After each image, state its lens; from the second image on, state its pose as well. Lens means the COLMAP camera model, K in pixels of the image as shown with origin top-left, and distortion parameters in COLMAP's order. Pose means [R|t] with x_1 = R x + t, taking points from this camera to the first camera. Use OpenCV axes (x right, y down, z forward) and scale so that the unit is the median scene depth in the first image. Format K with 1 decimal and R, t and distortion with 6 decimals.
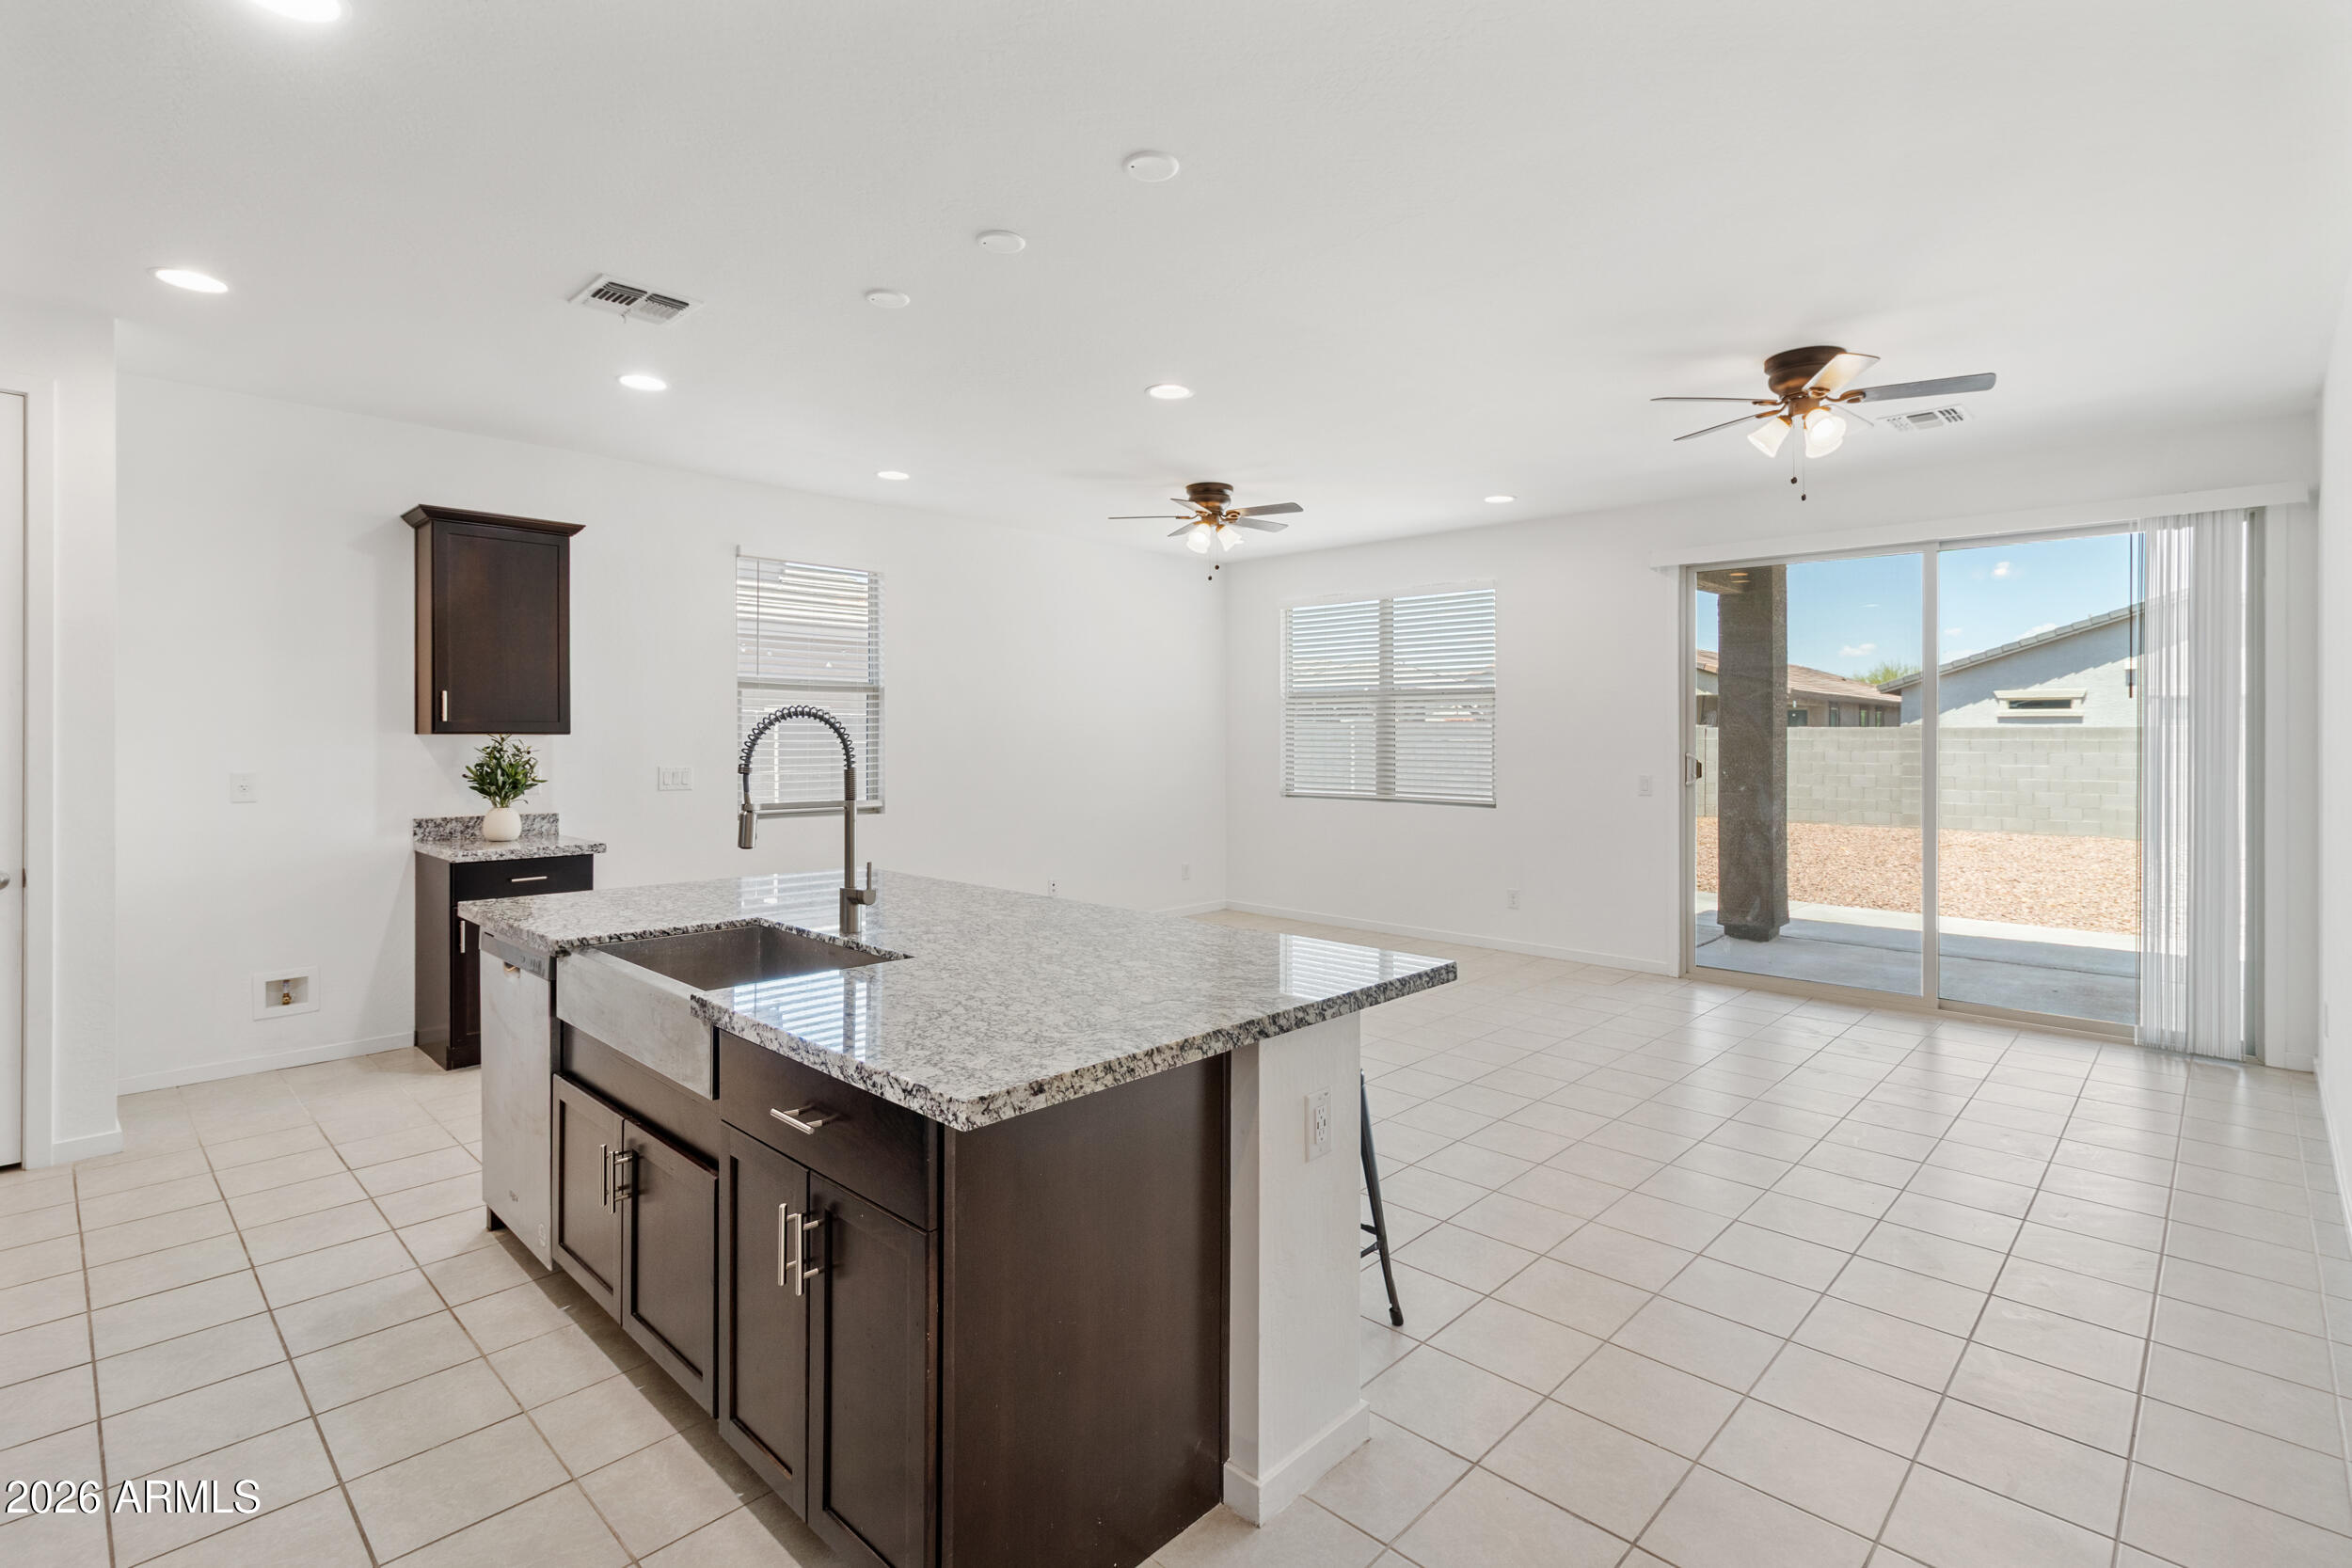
lens RADIAL K [[1092.7, 0, 1190.2], [0, 1092.7, 743.8], [0, 0, 1]] dist [0.001885, 0.000287]
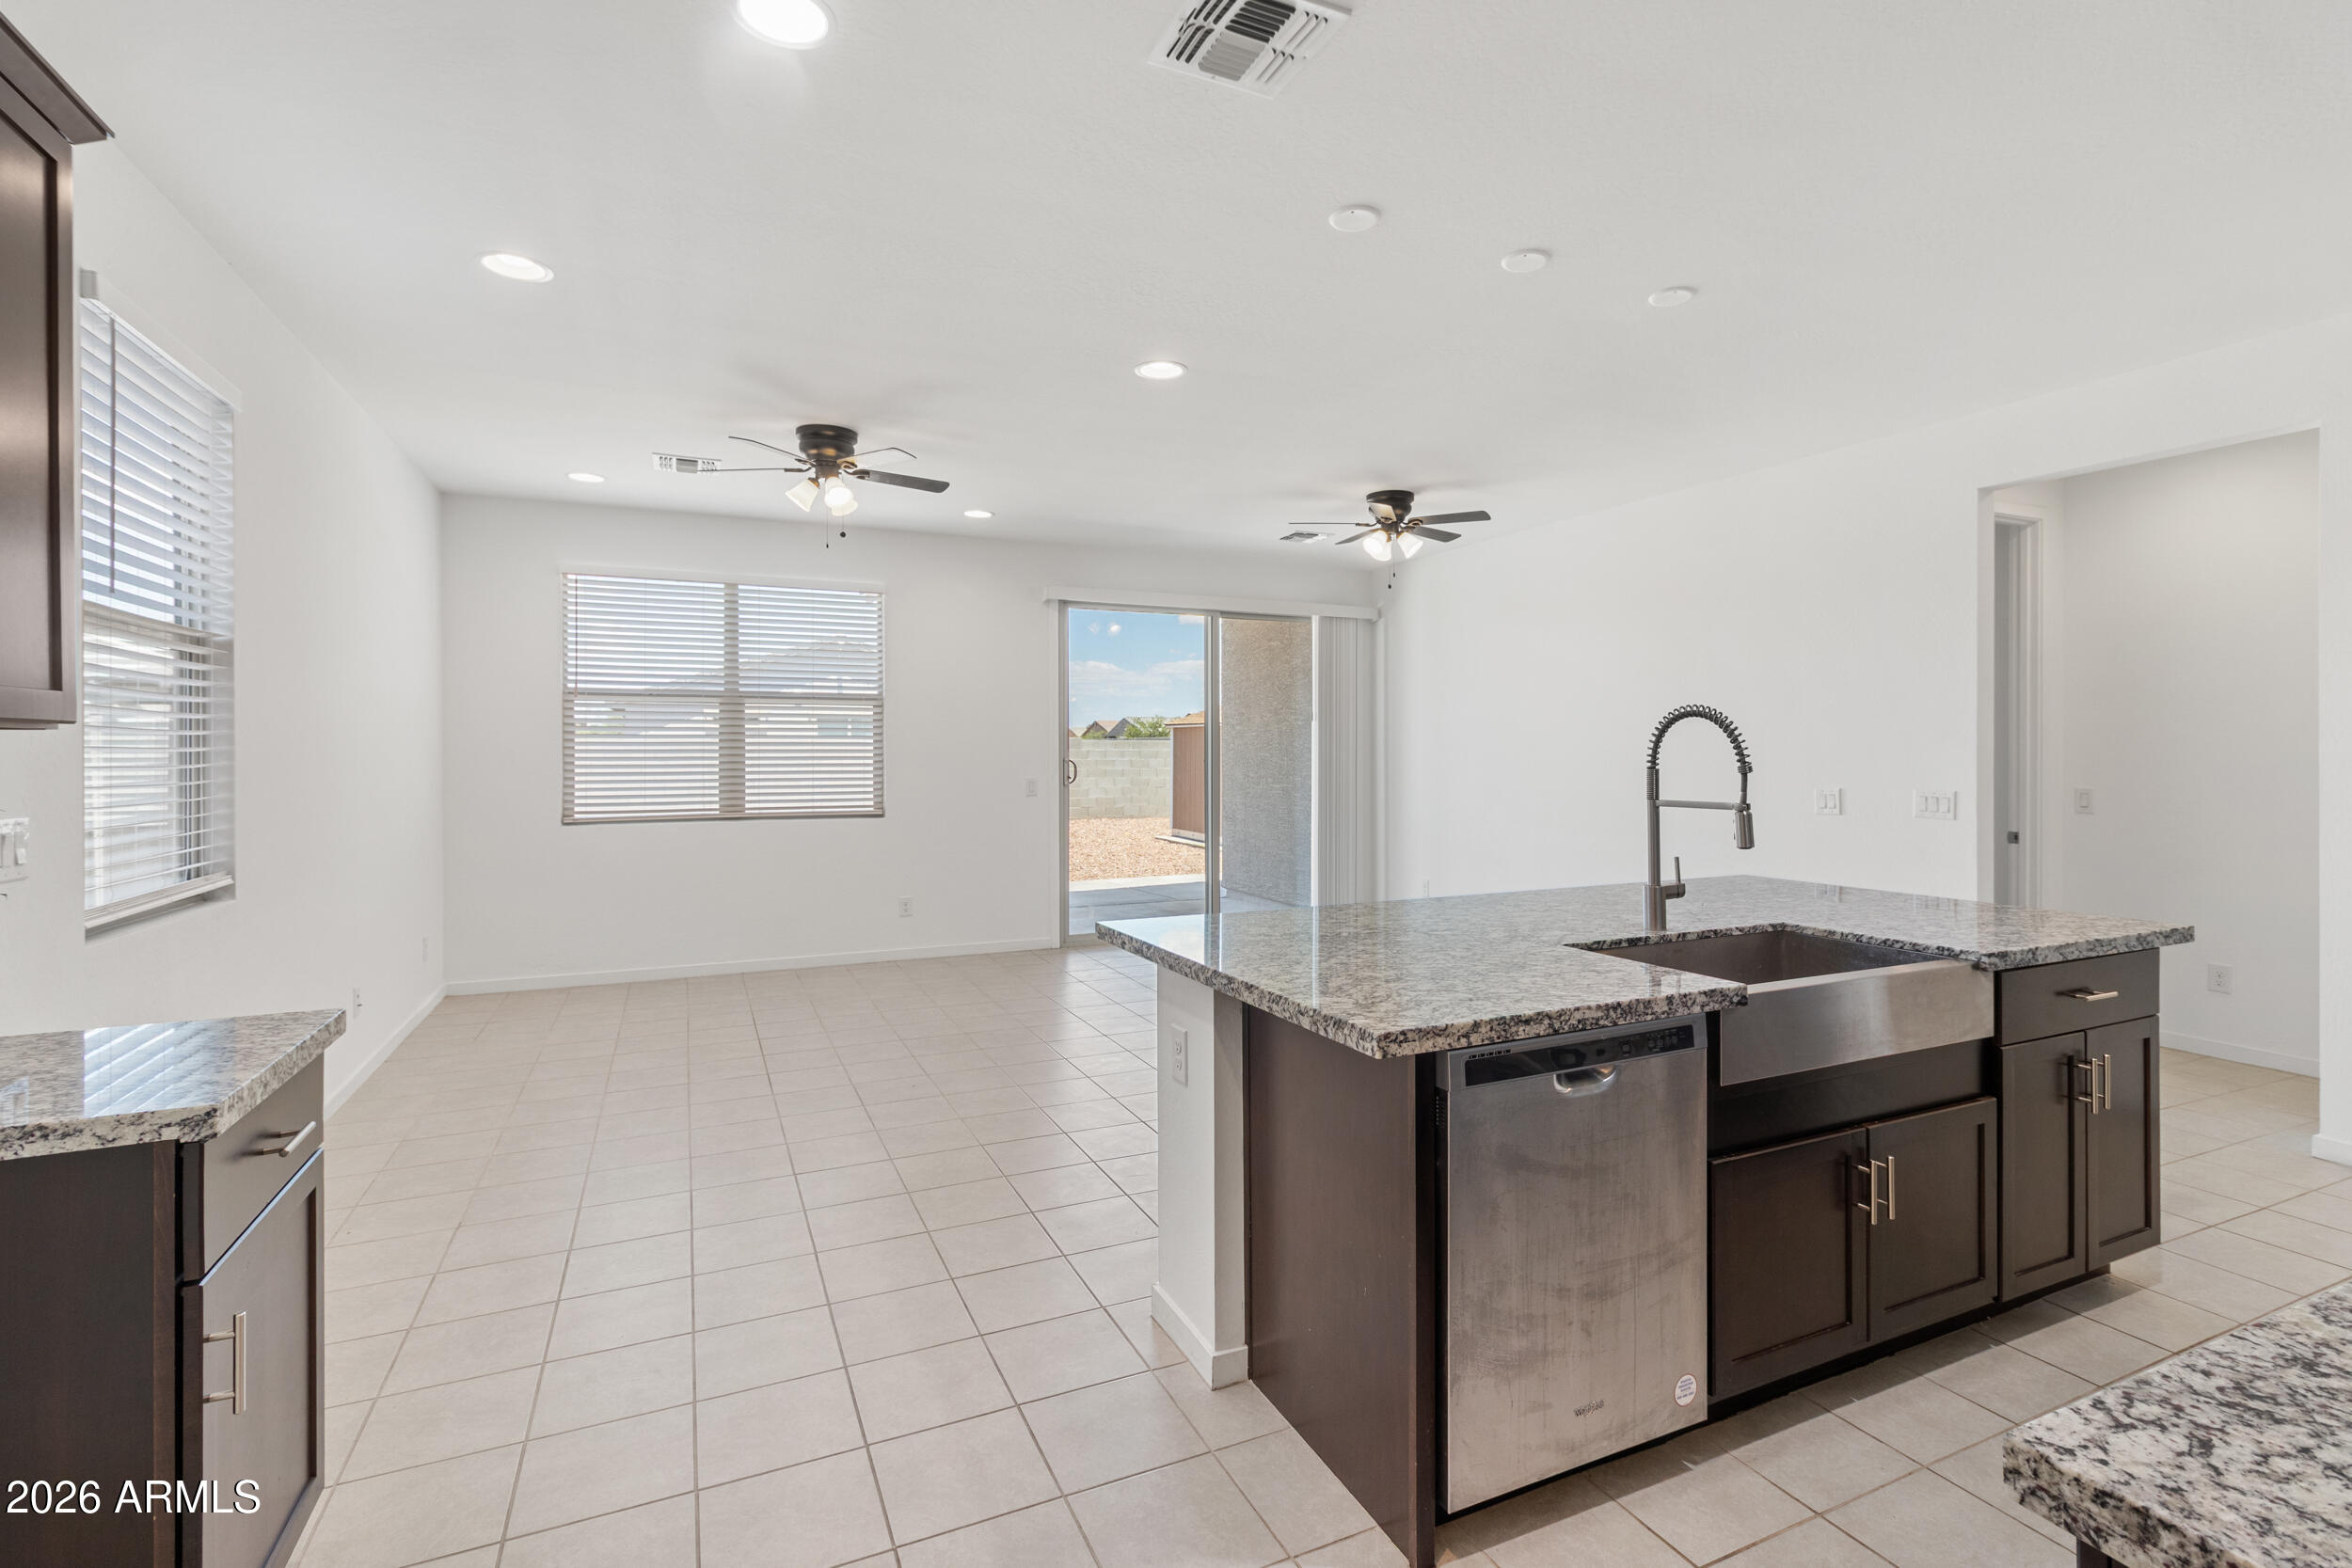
lens RADIAL K [[1088.2, 0, 1193.2], [0, 1088.2, 750.0], [0, 0, 1]] dist [0.000347, 0.000395]
pose [[0.370602, -0.001049, 0.928791, -0.576946], [0.007323, 0.999972, -0.001793, 0.002550], [-0.928763, 0.007465, 0.370599, 0.421166]]
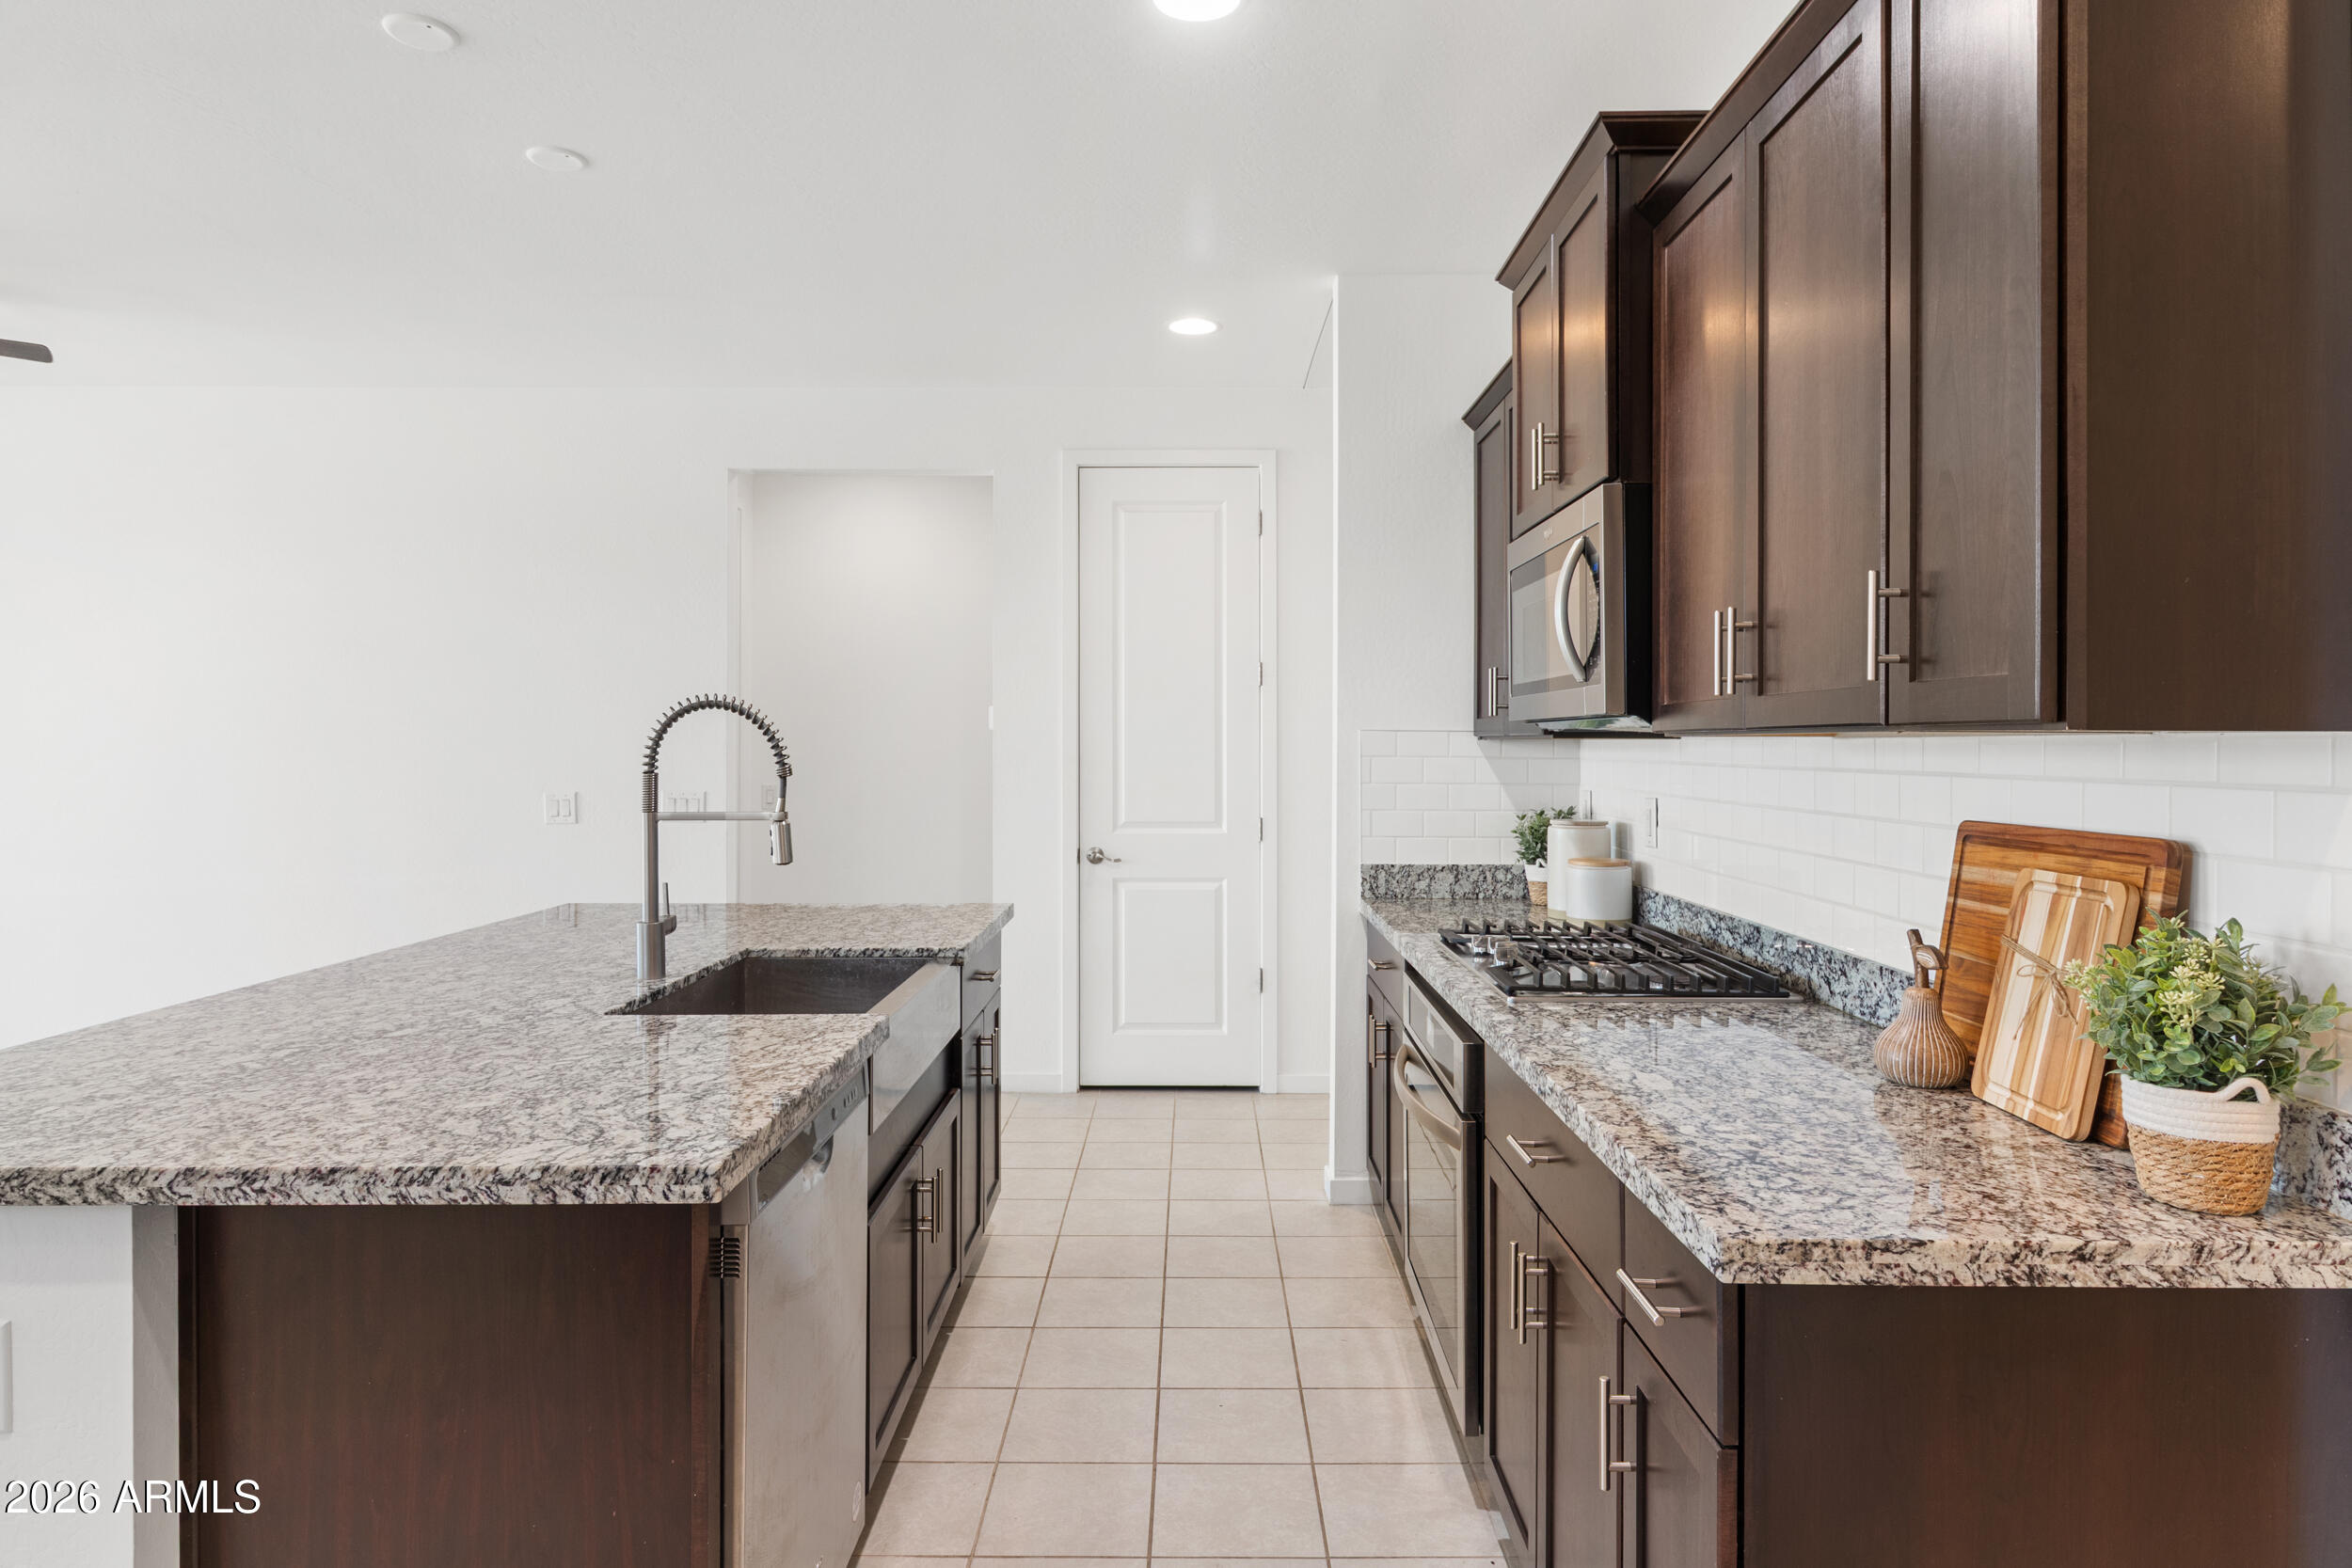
lens RADIAL K [[1377.4, 0, 1185.2], [0, 1377.4, 736.6], [0, 0, 1]] dist [0.002669, 0.001013]
pose [[-0.679442, 0.001556, 0.733728, -0.538601], [0.002023, 0.999998, -0.000247, -0.000328], [-0.733727, 0.001317, -0.679443, 0.574031]]
